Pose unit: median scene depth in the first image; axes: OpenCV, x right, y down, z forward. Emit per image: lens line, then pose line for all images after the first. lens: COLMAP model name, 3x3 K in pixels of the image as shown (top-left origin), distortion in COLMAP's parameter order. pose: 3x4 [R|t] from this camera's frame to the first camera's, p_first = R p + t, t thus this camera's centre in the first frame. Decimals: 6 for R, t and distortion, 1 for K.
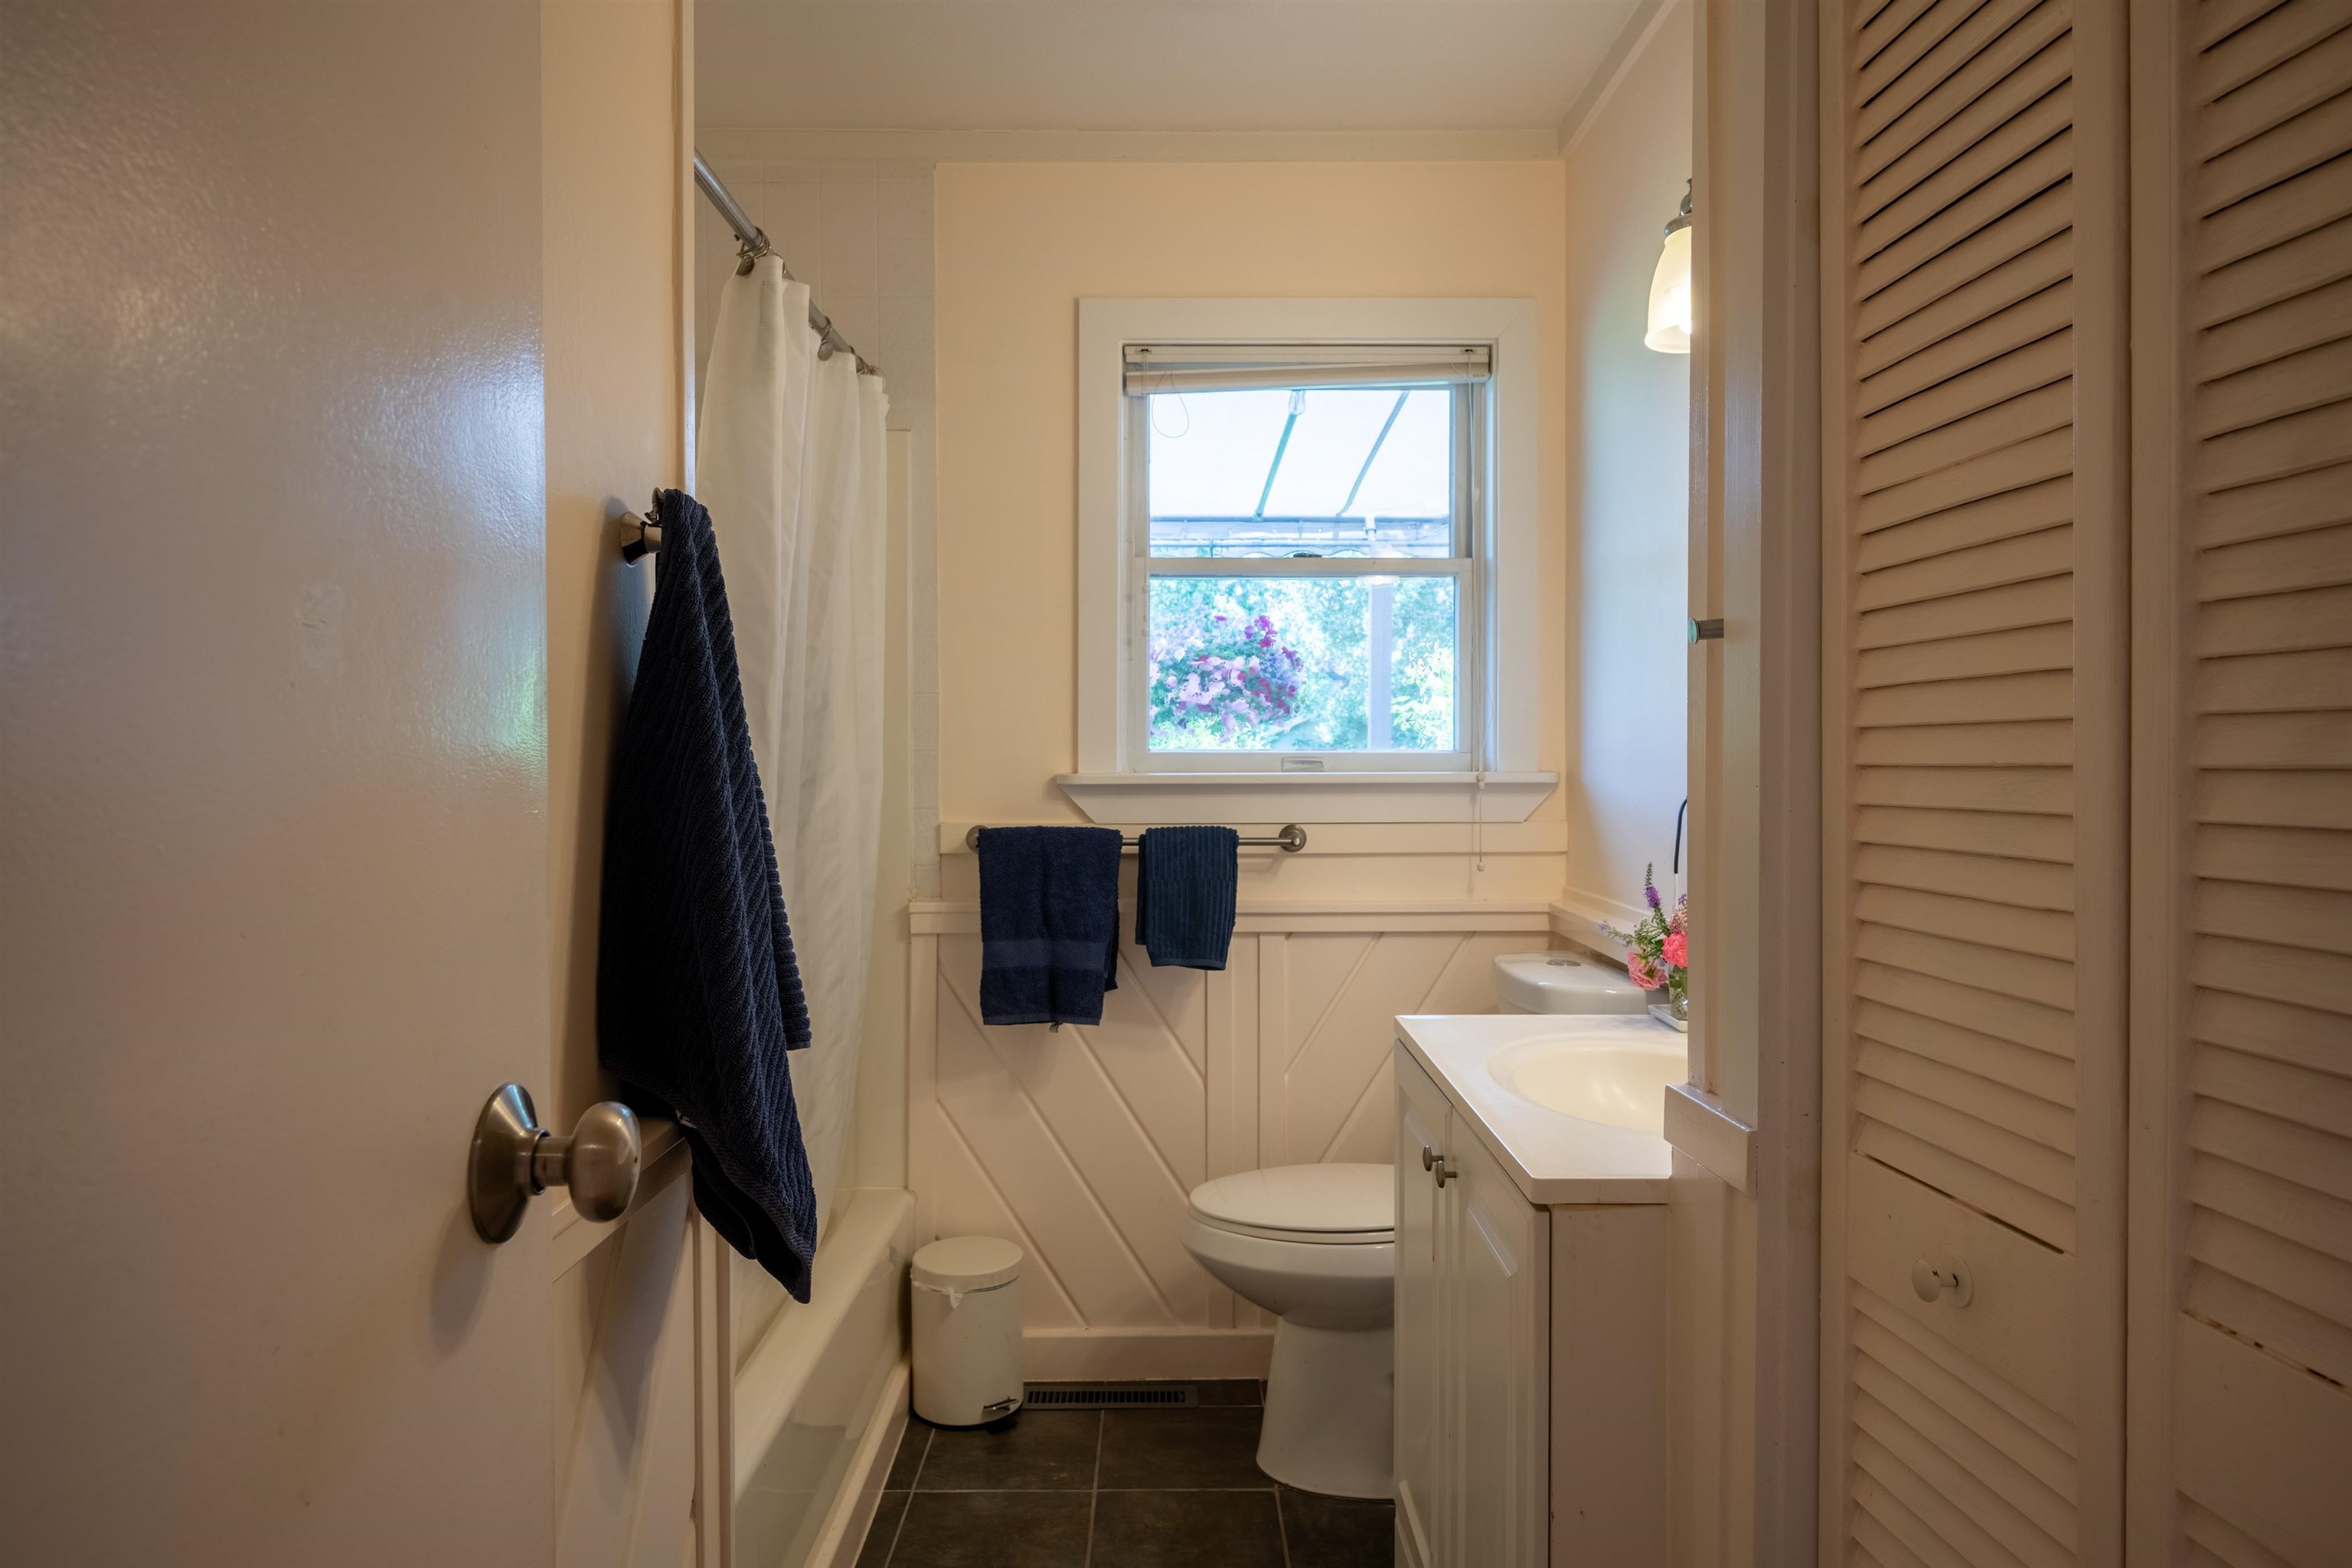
lens RADIAL K [[1459.5, 0, 1182.2], [0, 1459.5, 717.1], [0, 0, 1]] dist [-0.001493, -0.000097]
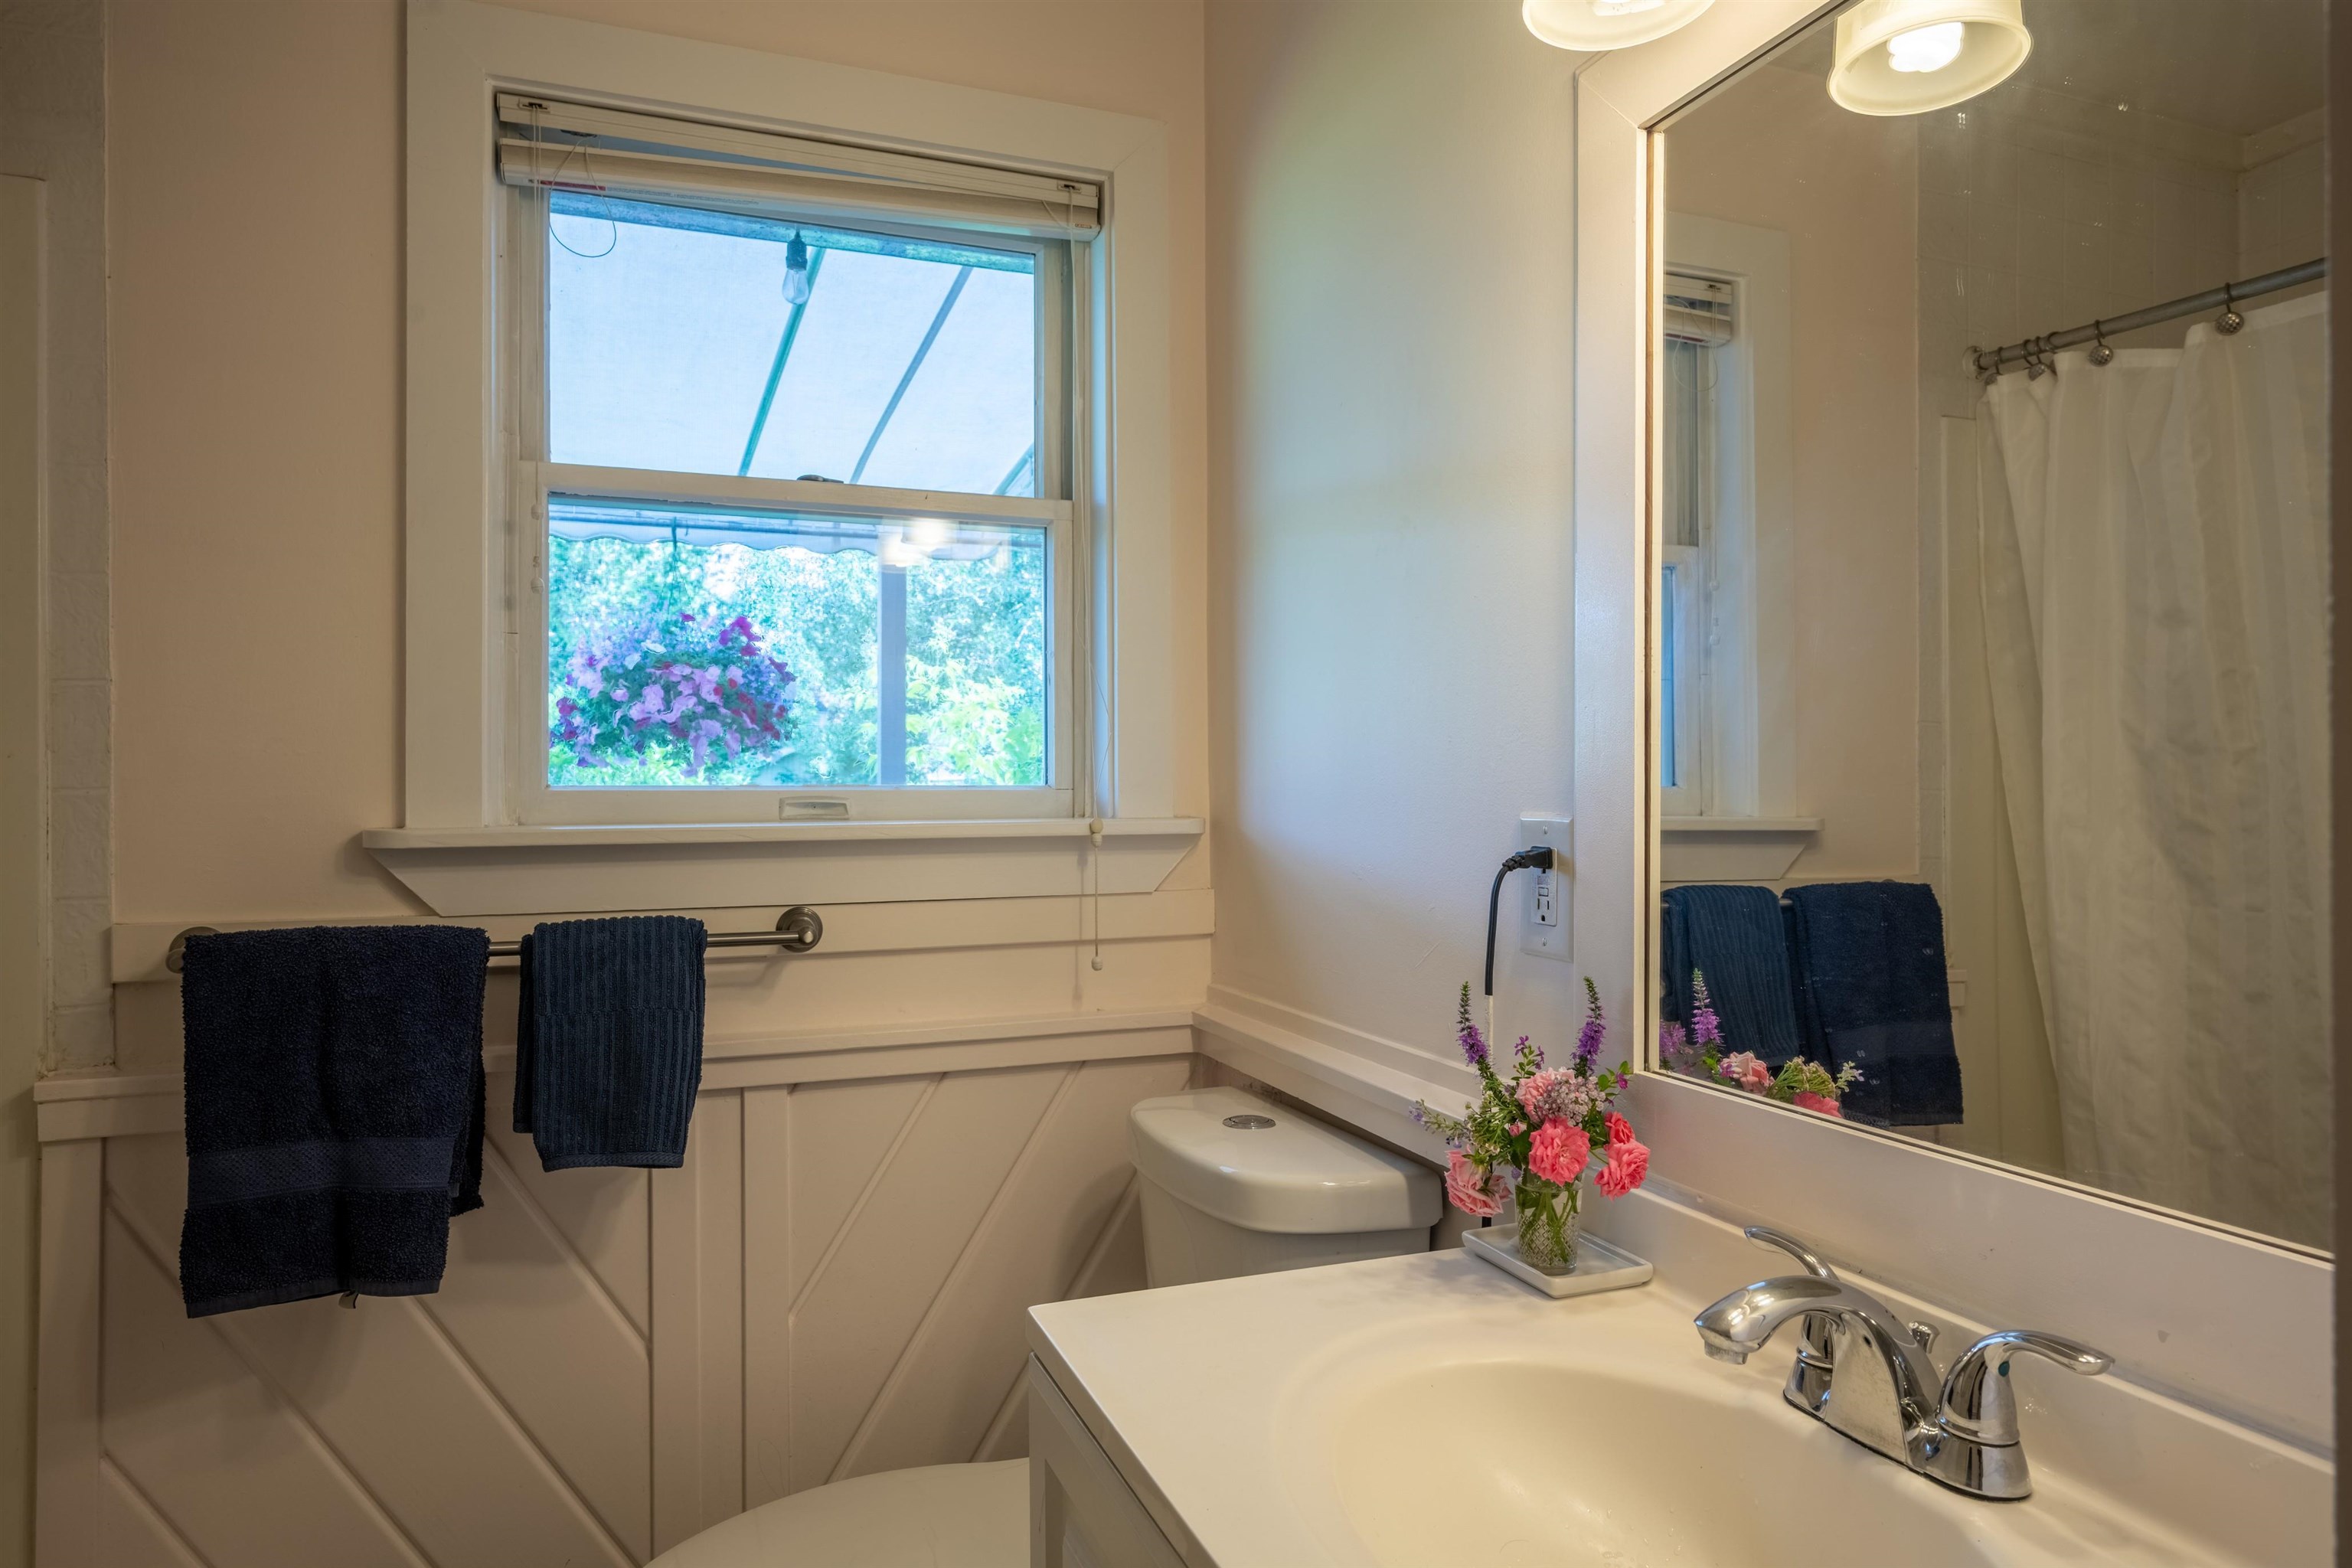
lens RADIAL K [[1403.0, 0, 1187.0], [0, 1403.0, 794.0], [0, 0, 1]] dist [-0.018494, 0.030920]
pose [[0.935267, -0.004906, 0.353909, 0.019723], [-0.005471, 0.999584, 0.028315, 0.008352], [-0.353901, -0.028418, 0.934851, 0.391029]]
